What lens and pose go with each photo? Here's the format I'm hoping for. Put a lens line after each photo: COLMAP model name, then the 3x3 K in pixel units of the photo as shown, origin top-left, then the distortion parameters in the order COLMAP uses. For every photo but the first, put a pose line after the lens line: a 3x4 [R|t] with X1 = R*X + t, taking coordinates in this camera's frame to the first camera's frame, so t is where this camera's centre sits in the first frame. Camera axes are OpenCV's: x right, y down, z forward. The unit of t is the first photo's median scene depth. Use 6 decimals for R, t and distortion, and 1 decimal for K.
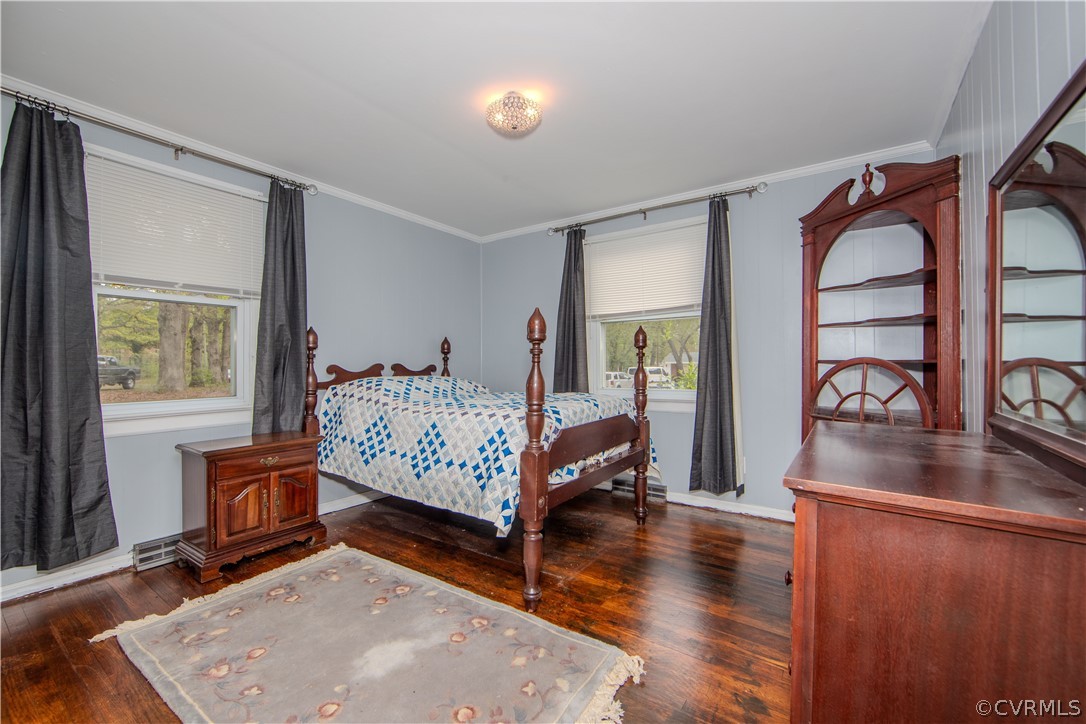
lens RADIAL K [[436.3, 0, 534.1], [0, 436.3, 357.8], [0, 0, 1]] dist [-0.008657, 0.000647]
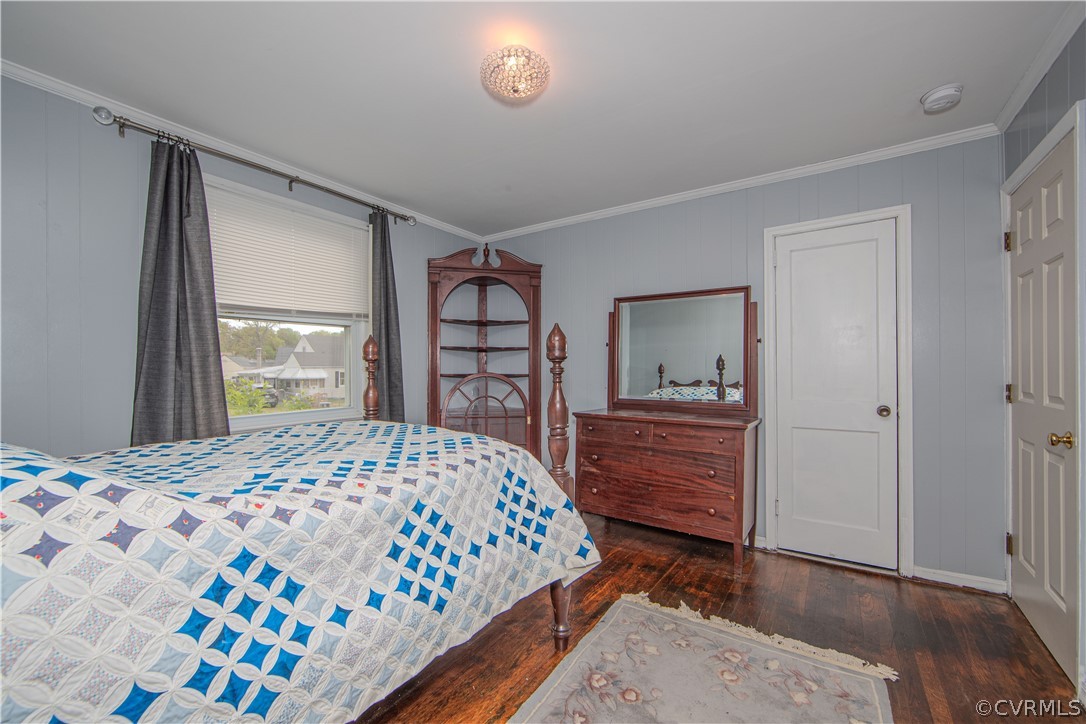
lens RADIAL K [[436.3, 0, 532.9], [0, 436.3, 368.2], [0, 0, 1]] dist [-0.008657, 0.000647]
pose [[0.009605, 0.003430, 0.999948, -0.831112], [-0.007436, 0.999967, -0.003359, -0.014354], [-0.999926, -0.007403, 0.009630, 0.933852]]
